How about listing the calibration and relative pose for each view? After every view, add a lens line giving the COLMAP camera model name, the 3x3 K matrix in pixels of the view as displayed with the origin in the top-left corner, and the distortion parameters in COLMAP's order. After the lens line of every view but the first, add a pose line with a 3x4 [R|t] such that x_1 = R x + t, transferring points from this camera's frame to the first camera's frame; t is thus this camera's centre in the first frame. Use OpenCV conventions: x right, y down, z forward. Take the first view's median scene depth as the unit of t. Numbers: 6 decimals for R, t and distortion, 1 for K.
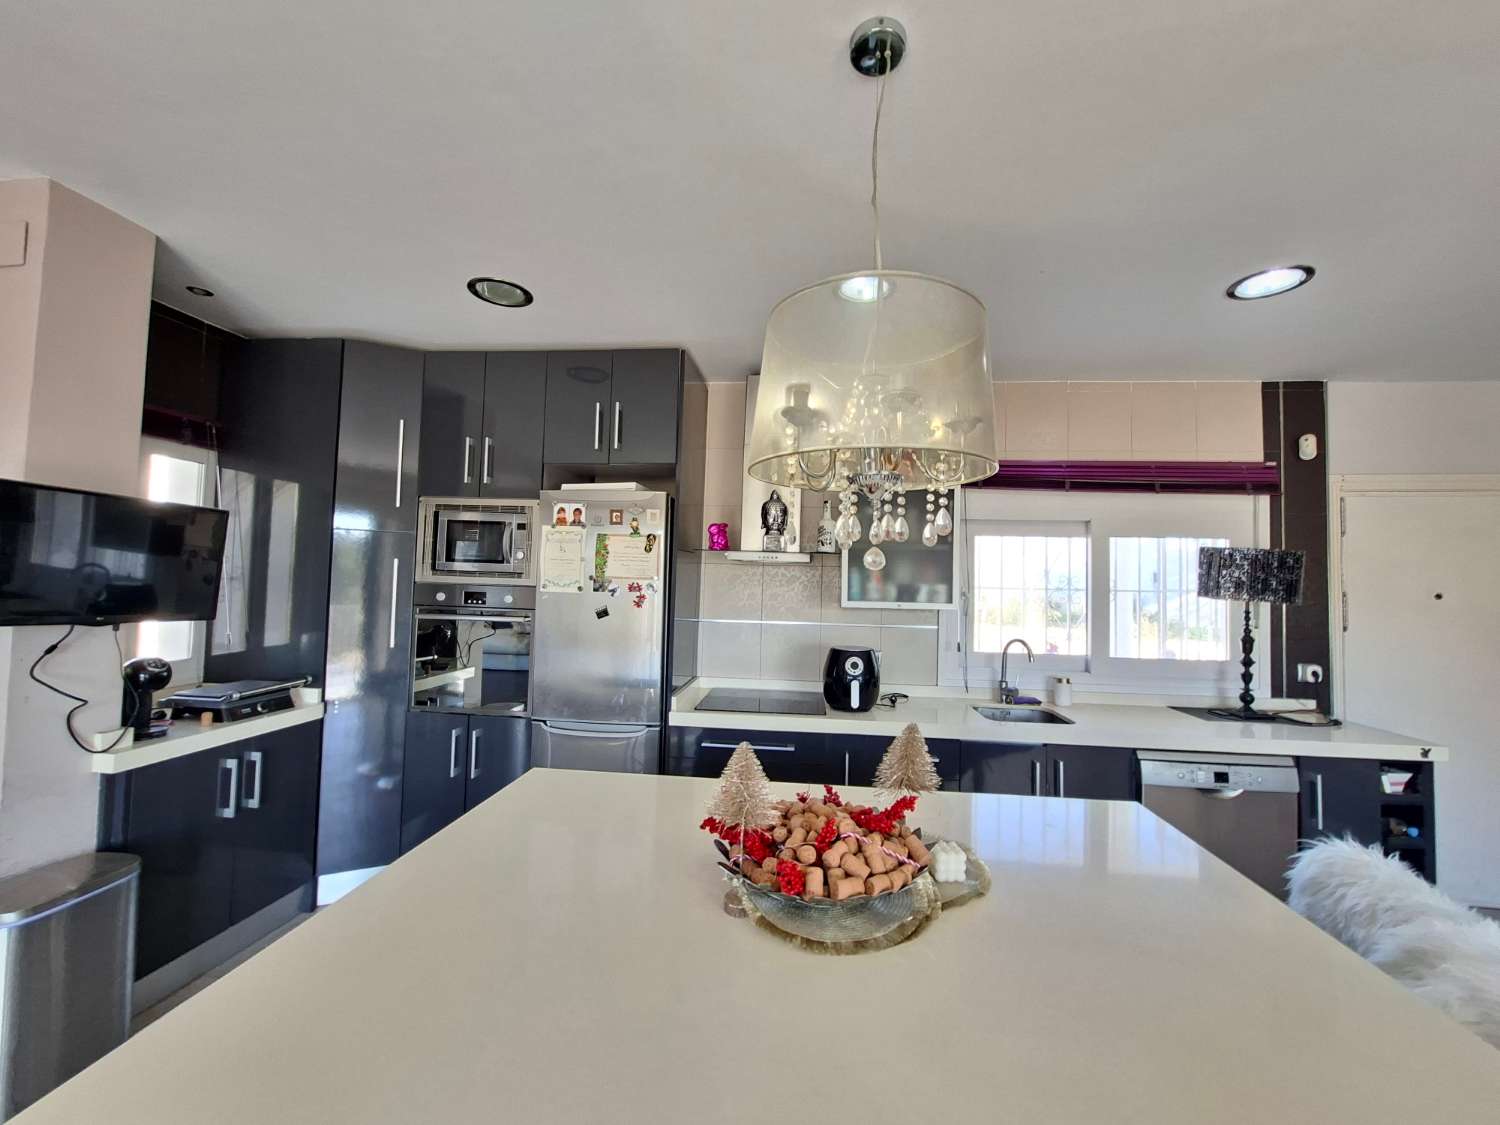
lens RADIAL K [[591.6, 0, 756.5], [0, 591.6, 553.5], [0, 0, 1]] dist [-0.001197, -0.000274]
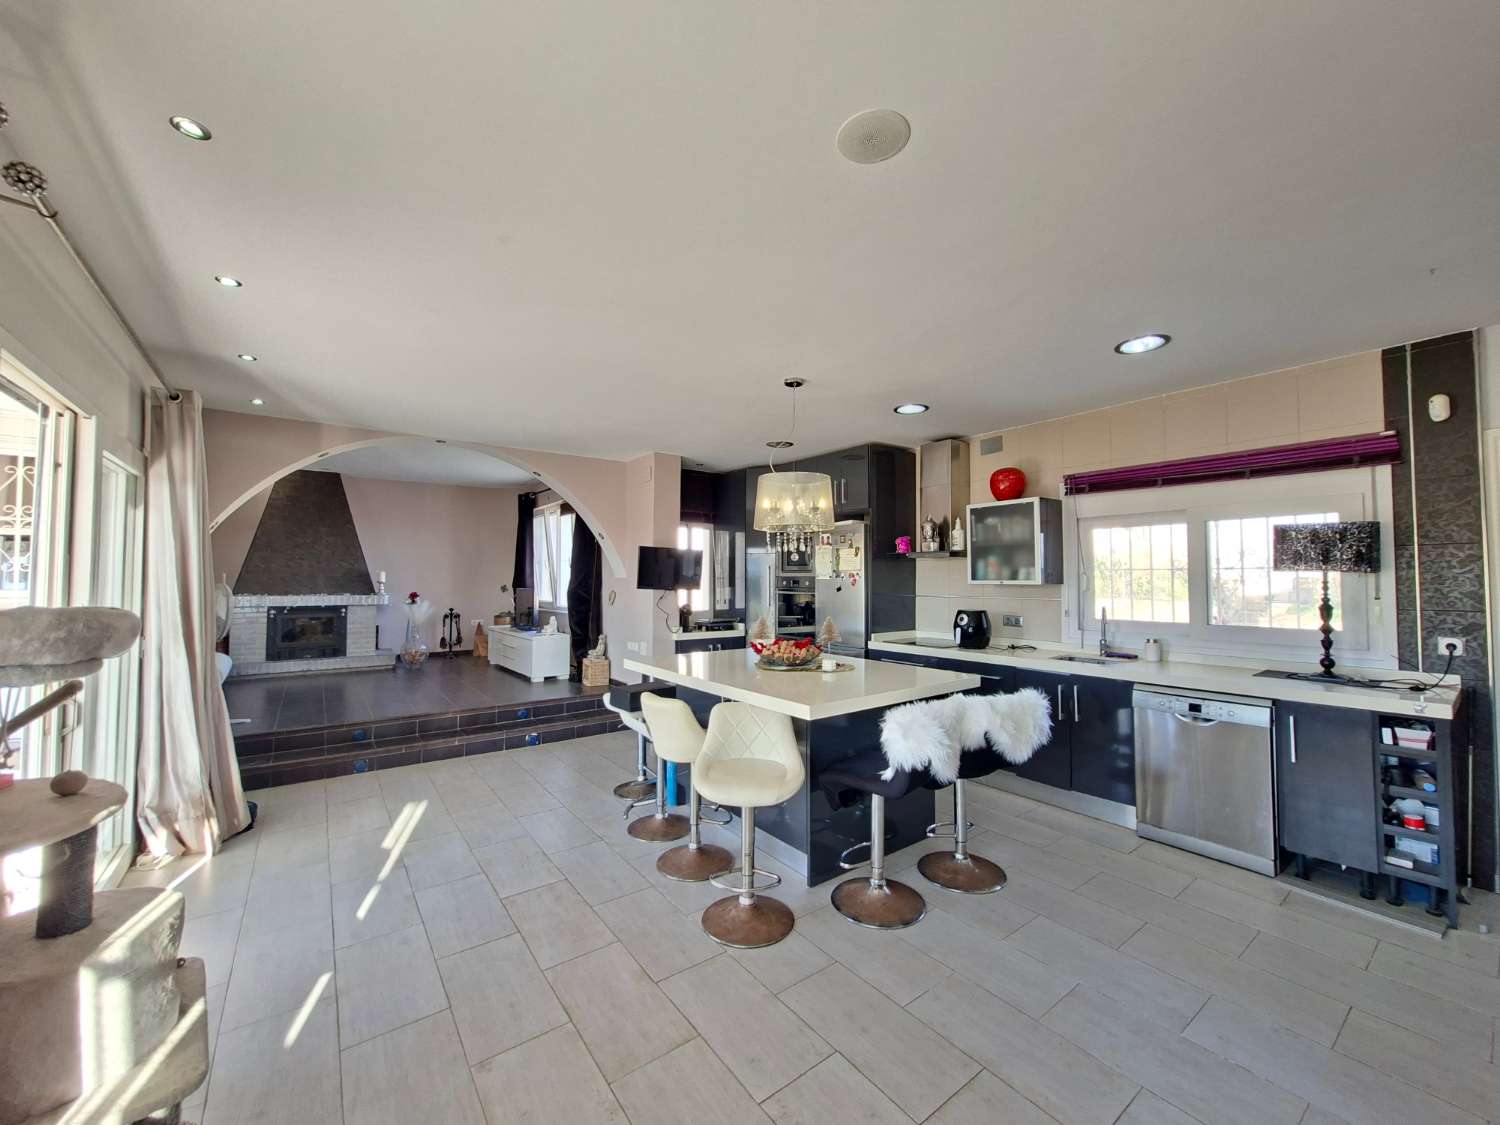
lens RADIAL K [[596.2, 0, 750.9], [0, 596.2, 559.6], [0, 0, 1]] dist [-0.003102, -0.000991]
pose [[0.668946, -0.048630, -0.741718, 0.936058], [0.049616, 0.998553, -0.020721, 0.028966], [0.741653, -0.022940, 0.670391, -0.487679]]
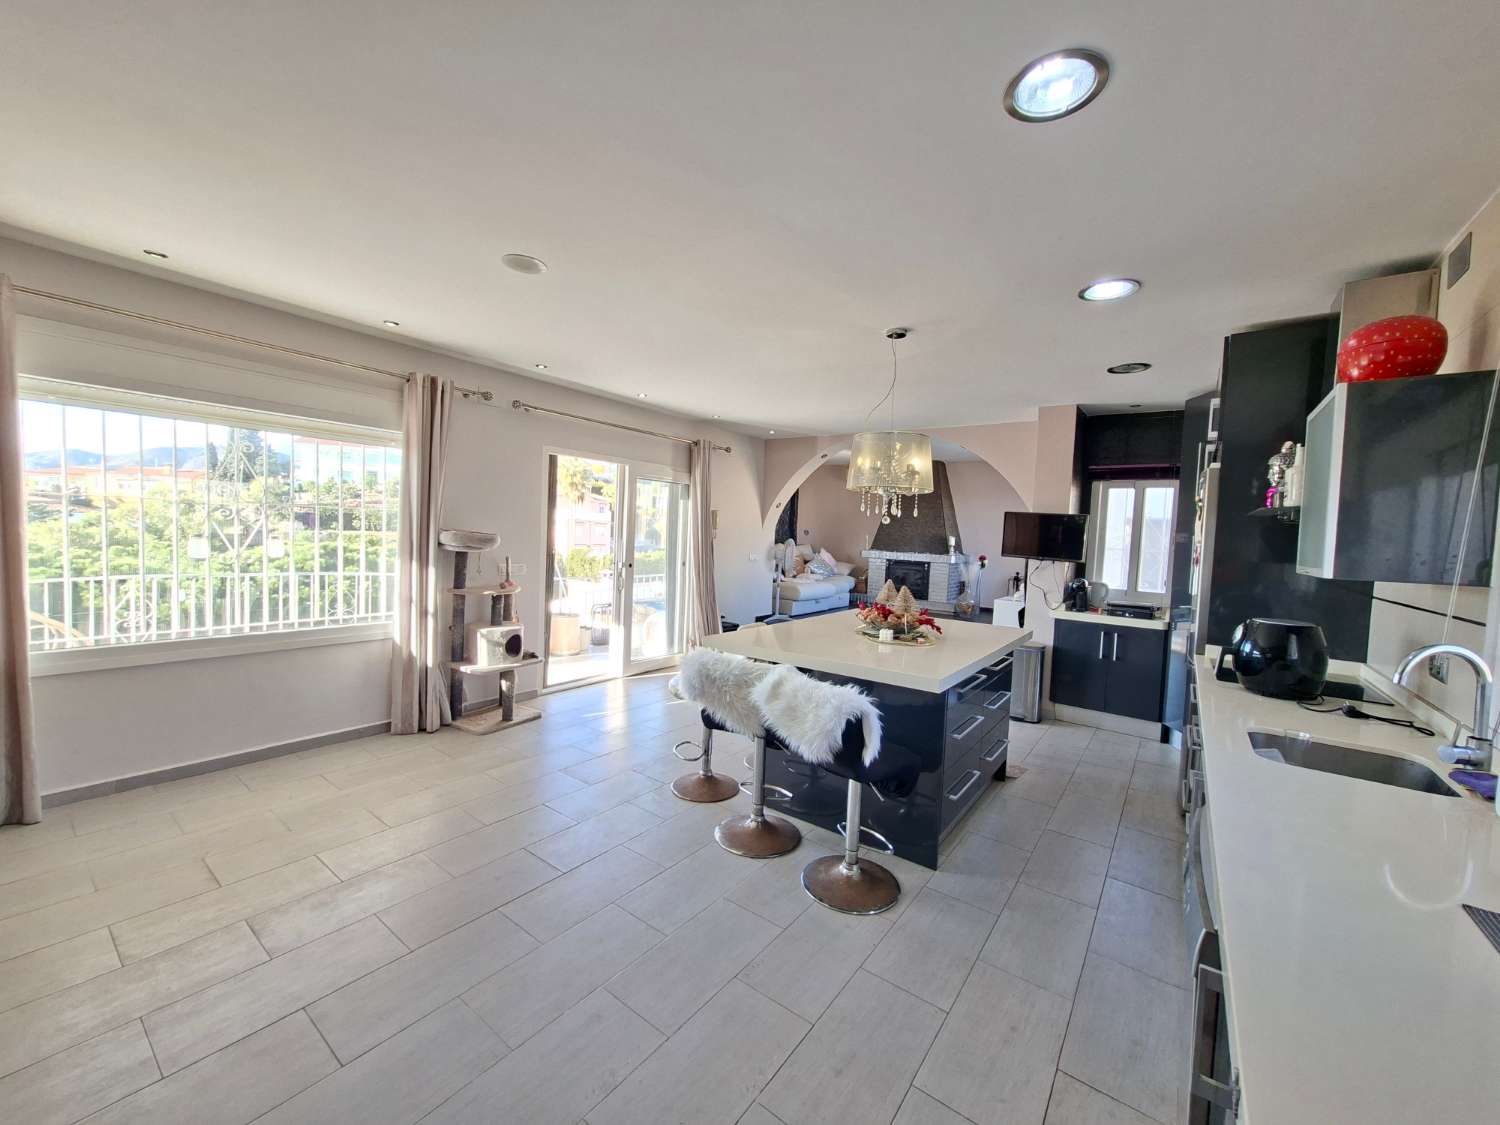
lens RADIAL K [[578.1, 0, 750.0], [0, 578.1, 562.5], [0, 0, 1]] dist [-0.000310, -0.000102]
pose [[-0.522577, -0.001534, -0.852591, 1.201557], [-0.014779, 0.999864, 0.007260, 0.081238], [0.852464, 0.016395, -0.522528, 0.775854]]
